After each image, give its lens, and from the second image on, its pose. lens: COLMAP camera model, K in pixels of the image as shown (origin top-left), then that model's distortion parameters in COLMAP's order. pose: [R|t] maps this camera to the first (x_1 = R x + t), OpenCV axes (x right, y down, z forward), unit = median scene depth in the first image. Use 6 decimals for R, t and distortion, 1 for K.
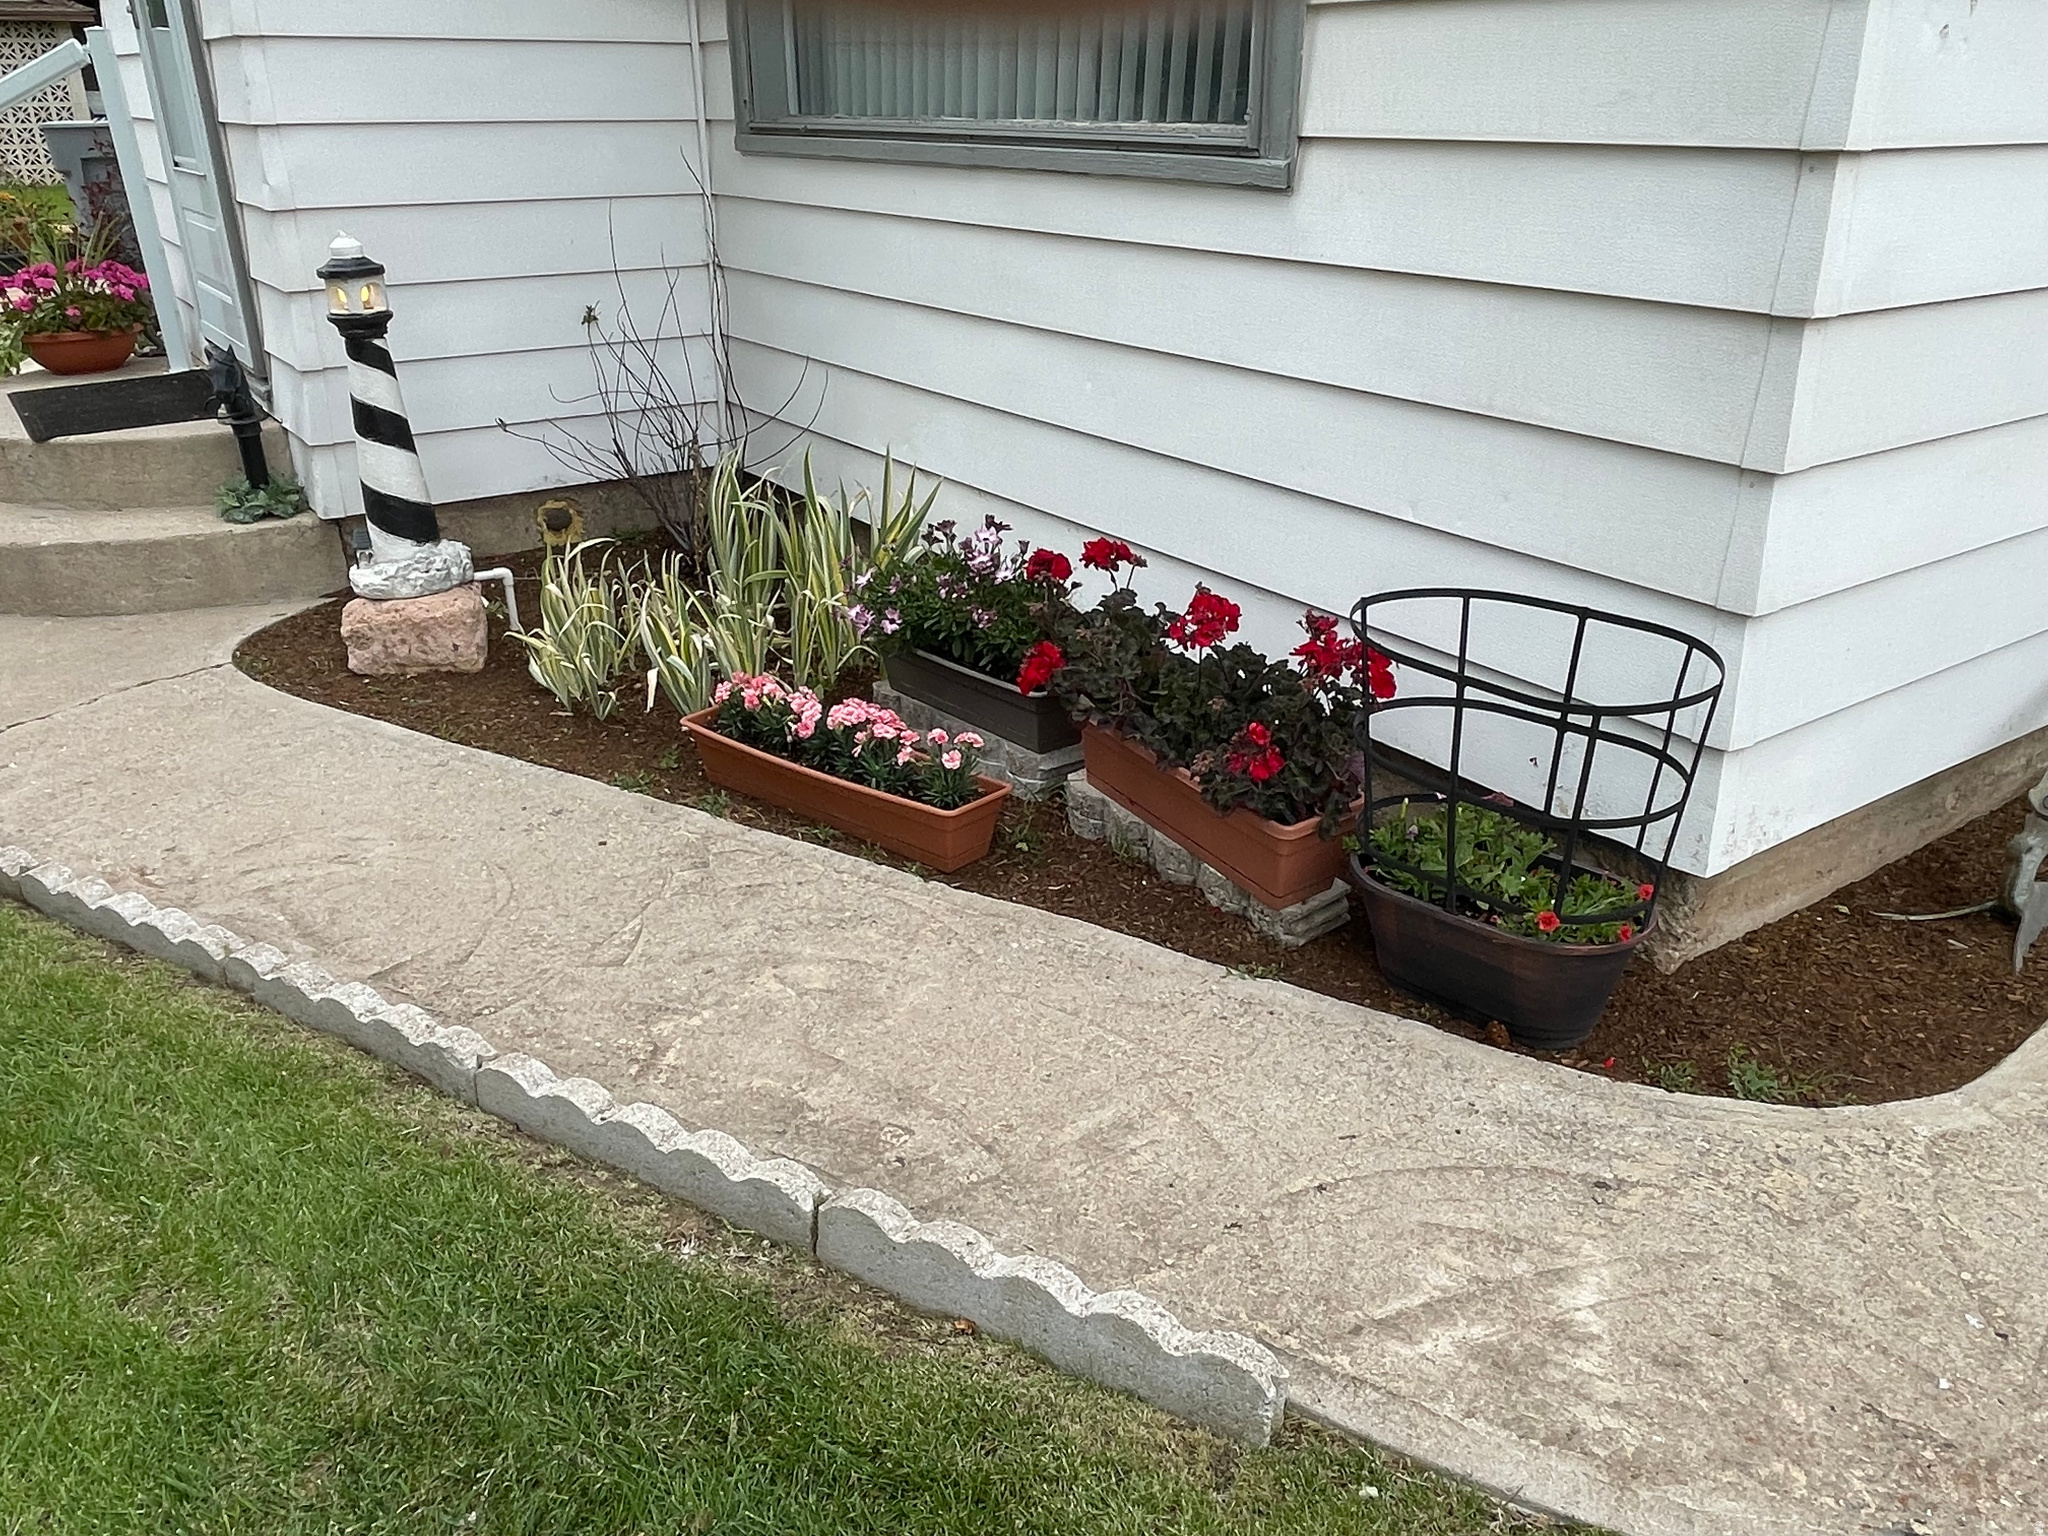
lens RADIAL K [[1529.7, 0, 1013.1], [0, 1529.7, 781.7], [0, 0, 1]] dist [0.001131, -0.007075]
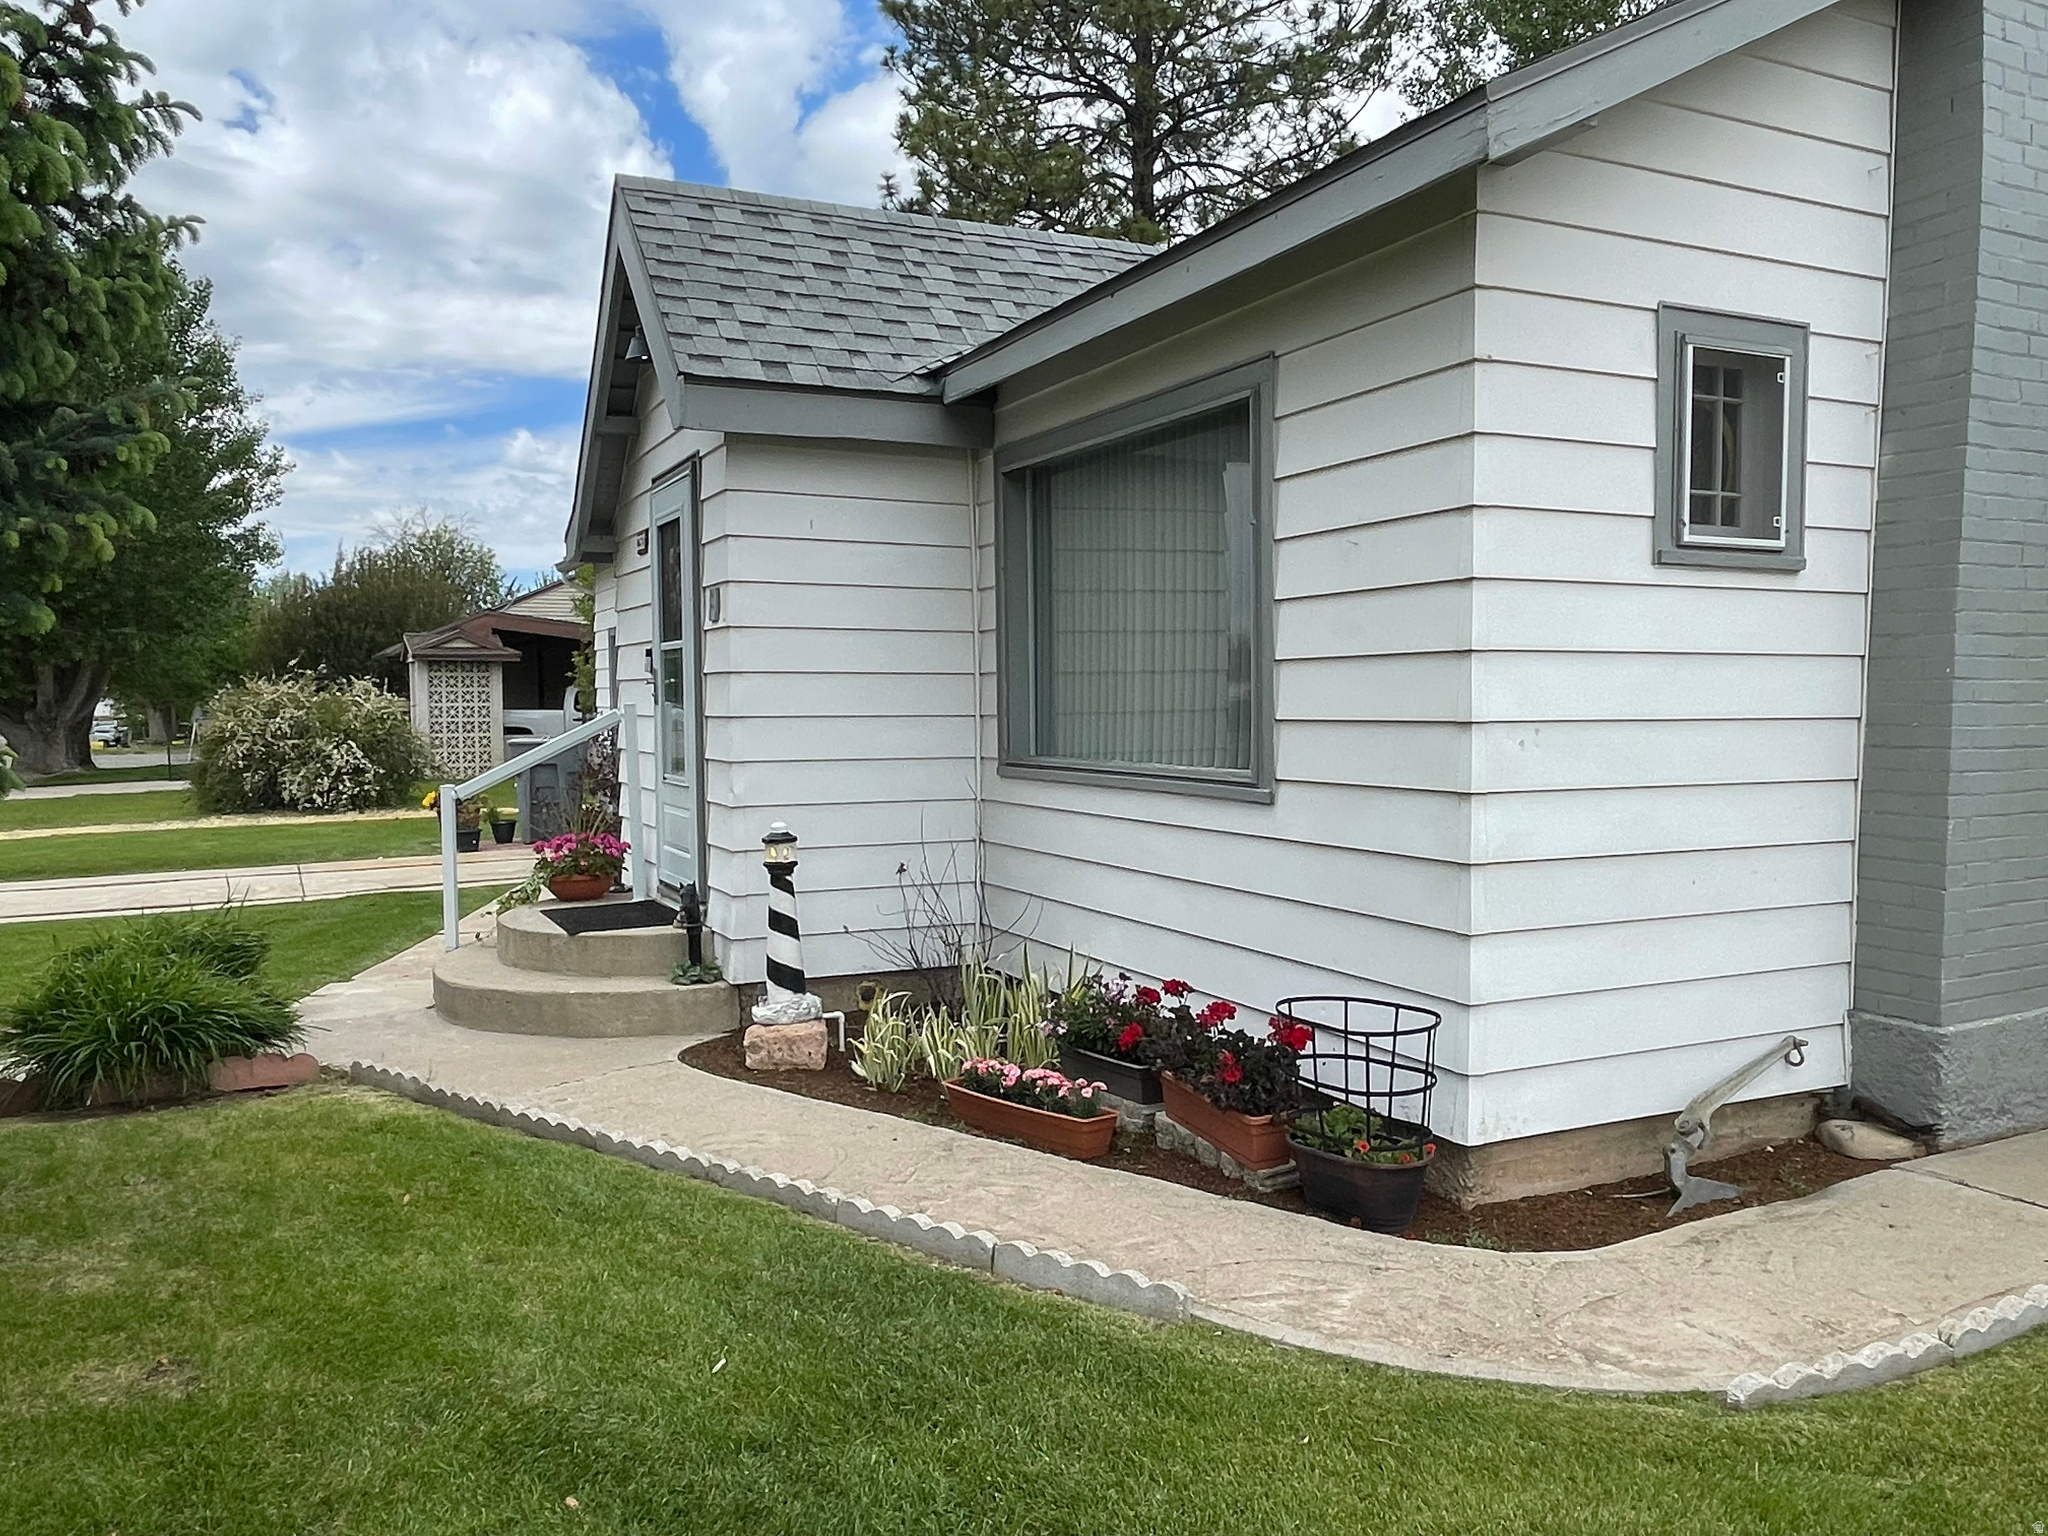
lens RADIAL K [[1529.7, 0, 1013.1], [0, 1529.7, 781.7], [0, 0, 1]] dist [0.001131, -0.007075]
pose [[0.986989, 0.006660, -0.160653, 0.145646], [-0.064499, 0.931633, -0.357631, 0.265372], [0.147287, 0.363340, 0.919941, -0.740666]]
